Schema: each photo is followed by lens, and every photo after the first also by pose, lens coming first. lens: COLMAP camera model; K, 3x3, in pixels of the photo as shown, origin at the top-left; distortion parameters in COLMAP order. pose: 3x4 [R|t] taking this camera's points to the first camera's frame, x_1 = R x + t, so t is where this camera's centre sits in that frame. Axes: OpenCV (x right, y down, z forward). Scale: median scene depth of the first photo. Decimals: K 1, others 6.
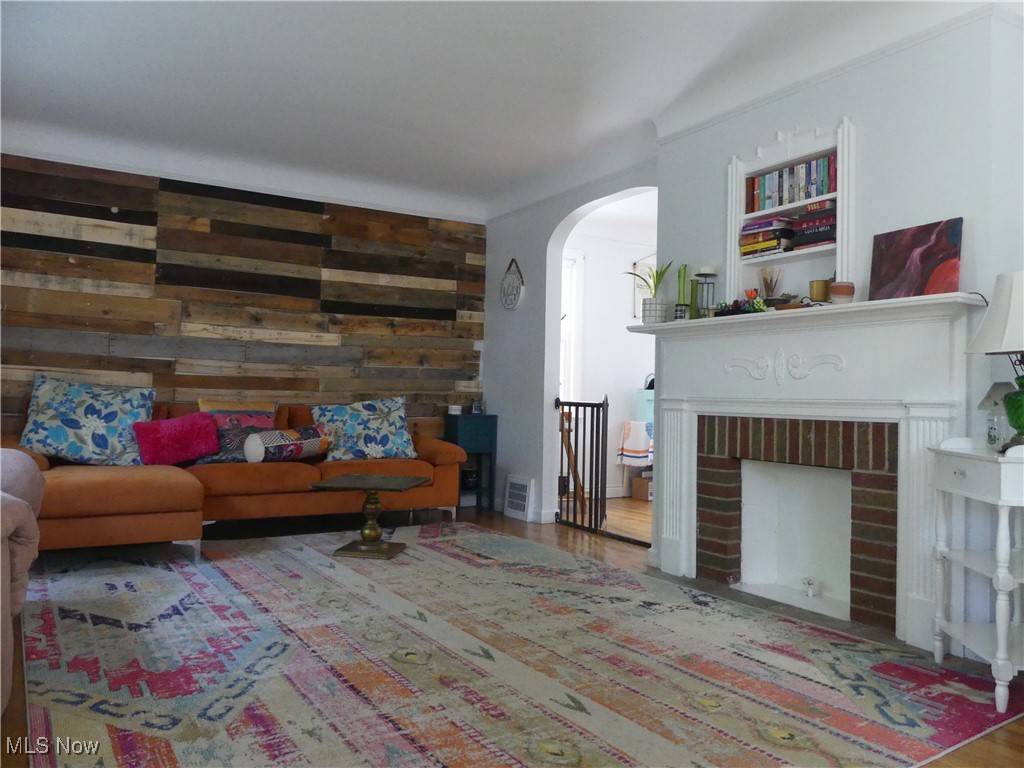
lens RADIAL K [[763.7, 0, 514.0], [0, 763.7, 390.2], [0, 0, 1]] dist [0.000456, 0.000751]
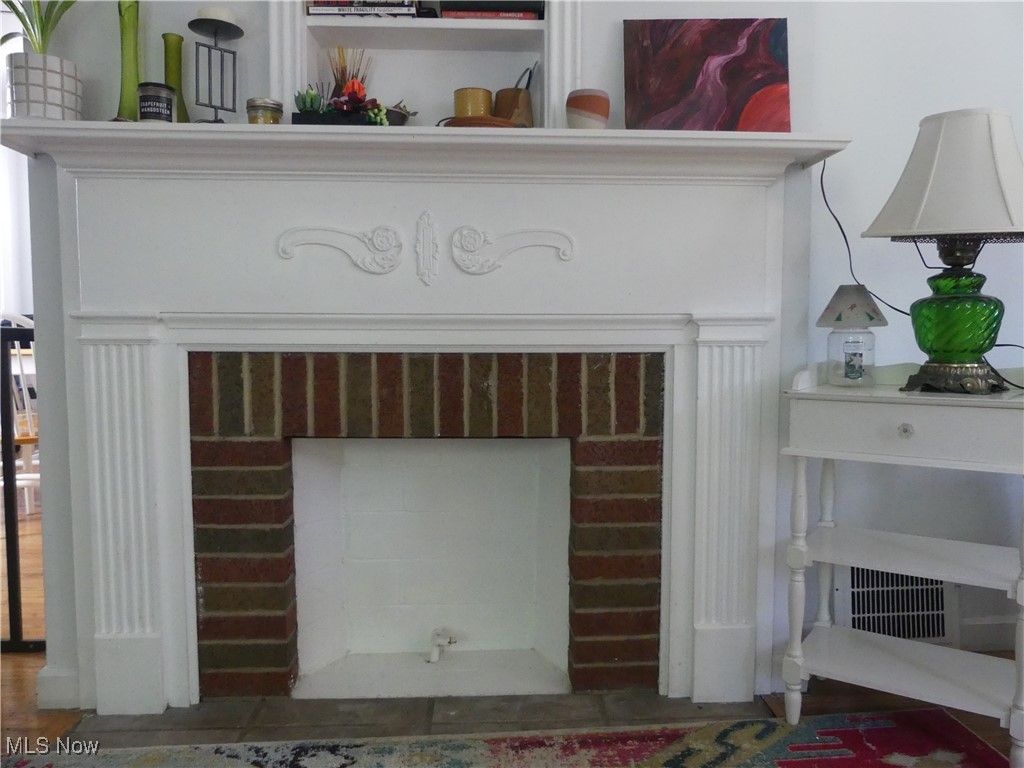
lens RADIAL K [[763.7, 0, 514.0], [0, 763.7, 390.2], [0, 0, 1]] dist [0.000456, 0.000751]
pose [[0.475761, -0.083706, 0.875582, -0.079086], [-0.001924, 0.995360, 0.096203, 0.013881], [-0.879572, -0.047454, 0.473393, 0.777700]]
